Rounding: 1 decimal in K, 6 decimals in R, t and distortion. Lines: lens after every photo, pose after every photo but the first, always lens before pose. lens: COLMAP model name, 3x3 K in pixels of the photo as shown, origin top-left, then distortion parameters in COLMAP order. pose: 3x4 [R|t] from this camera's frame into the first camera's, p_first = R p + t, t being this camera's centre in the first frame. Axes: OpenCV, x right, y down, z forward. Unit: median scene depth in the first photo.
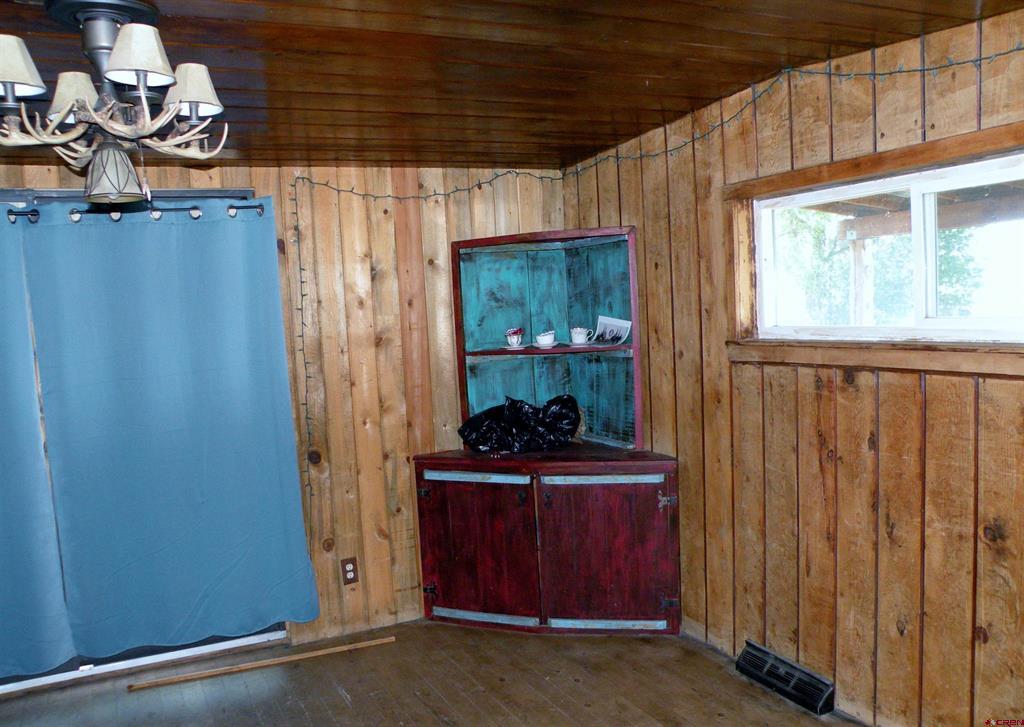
lens RADIAL K [[892.0, 0, 513.6], [0, 892.0, 390.7], [0, 0, 1]] dist [-0.137424, 0.216276]
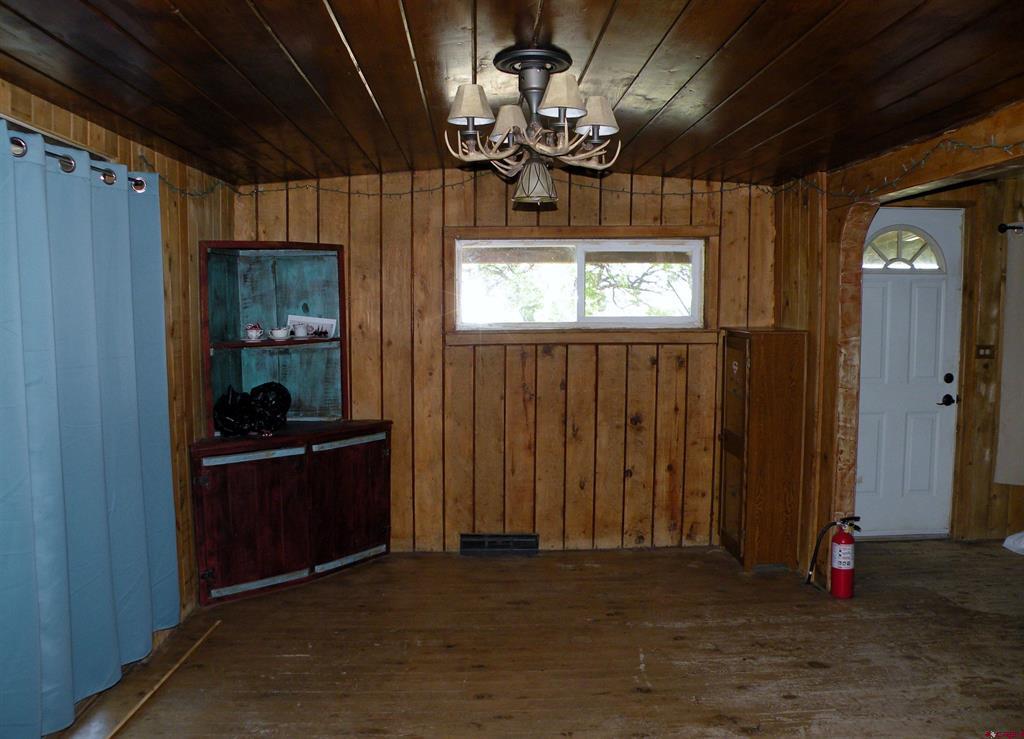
lens RADIAL K [[896.1, 0, 511.3], [0, 896.1, 388.5], [0, 0, 1]] dist [-0.129134, 0.170303]
pose [[0.393075, -0.040057, 0.918634, -1.062773], [0.077979, 0.996904, 0.010103, 0.031054], [-0.916194, 0.067663, 0.394981, 0.307144]]
